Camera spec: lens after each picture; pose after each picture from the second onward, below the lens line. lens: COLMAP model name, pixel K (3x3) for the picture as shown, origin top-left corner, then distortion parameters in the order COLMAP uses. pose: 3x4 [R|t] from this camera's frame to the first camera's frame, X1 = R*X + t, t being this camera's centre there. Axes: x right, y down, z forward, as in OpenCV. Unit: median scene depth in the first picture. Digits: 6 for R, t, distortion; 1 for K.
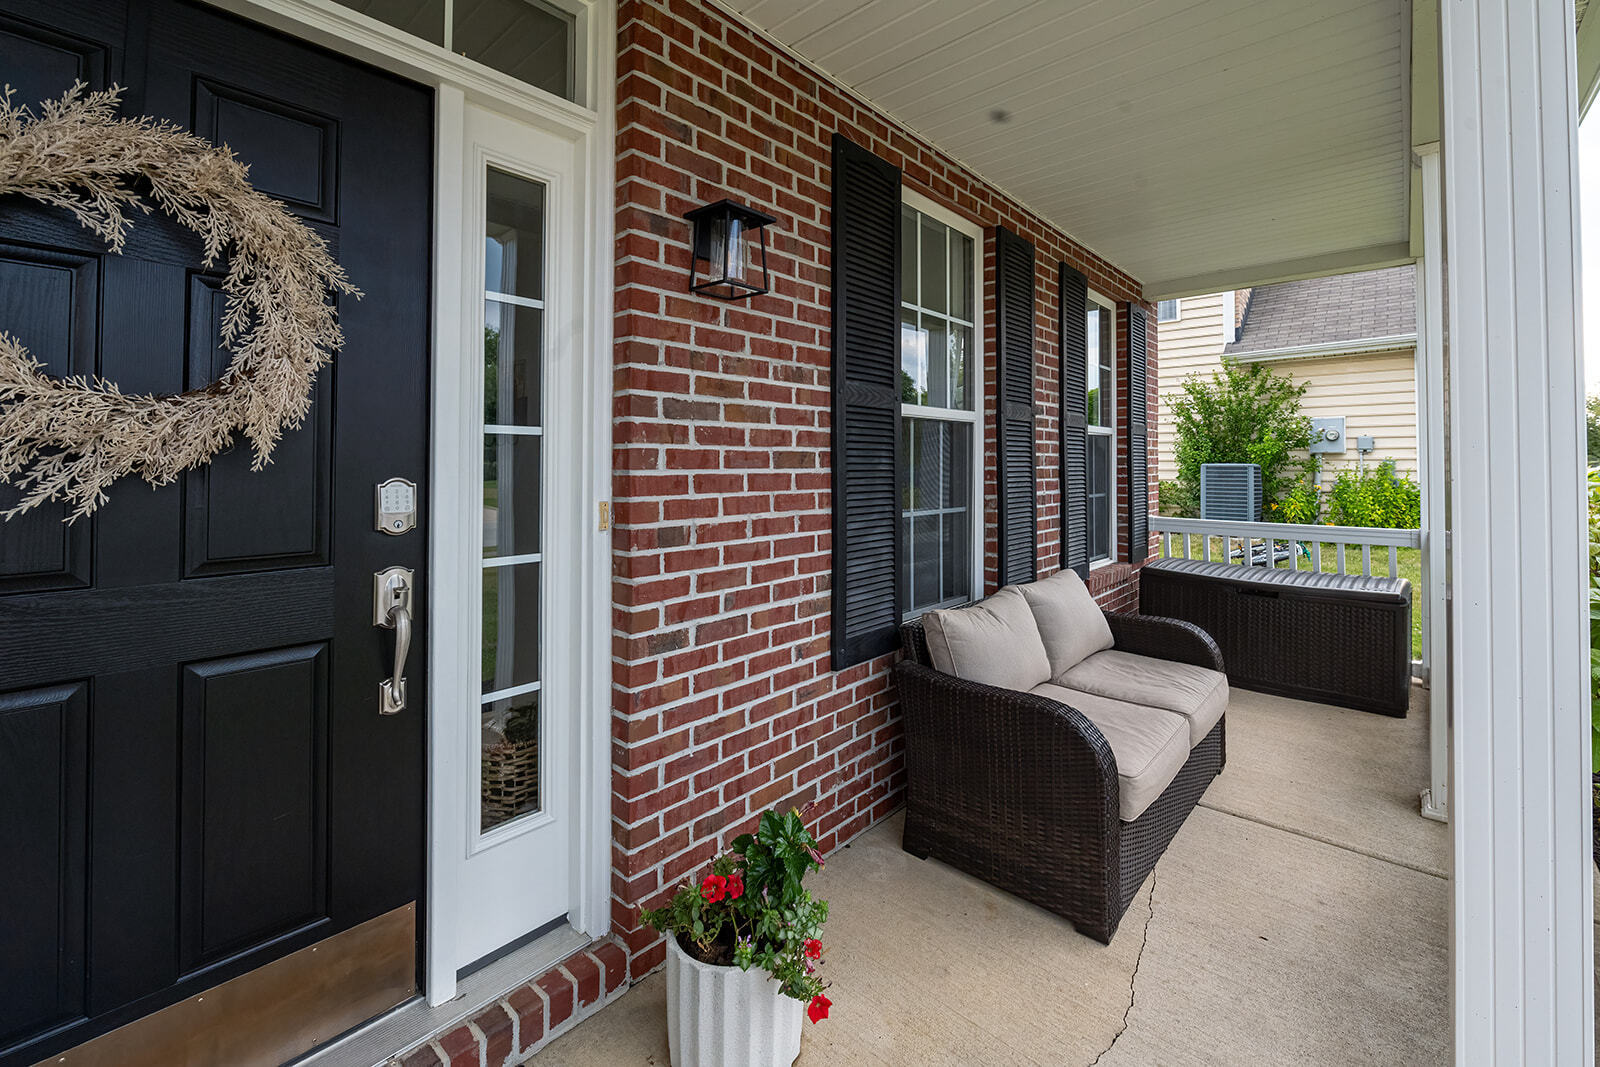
lens RADIAL K [[664.5, 0, 837.7], [0, 664.5, 452.0], [0, 0, 1]] dist [-0.009407, 0.000002]
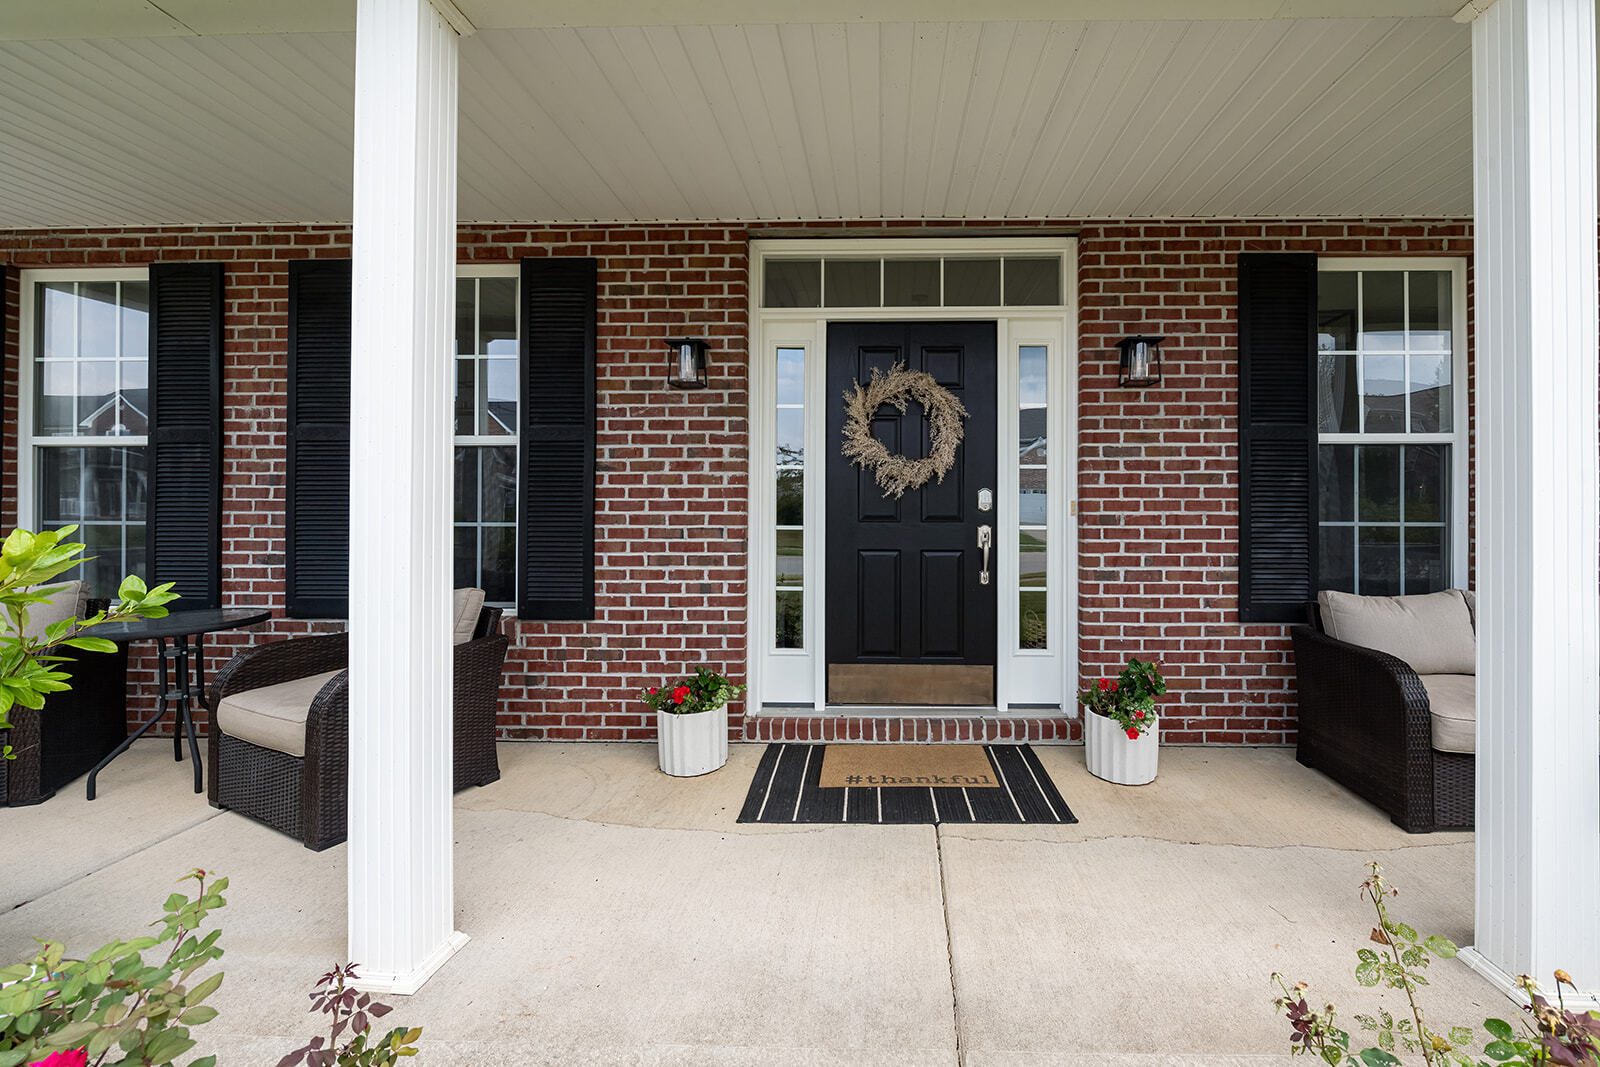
lens RADIAL K [[664.5, 0, 860.5], [0, 664.5, 497.6], [0, 0, 1]] dist [-0.009407, 0.000002]
pose [[0.621698, -0.003847, -0.783248, 0.760671], [0.012284, 0.999913, 0.004838, 0.045234], [0.783161, -0.012629, 0.621691, -0.691977]]
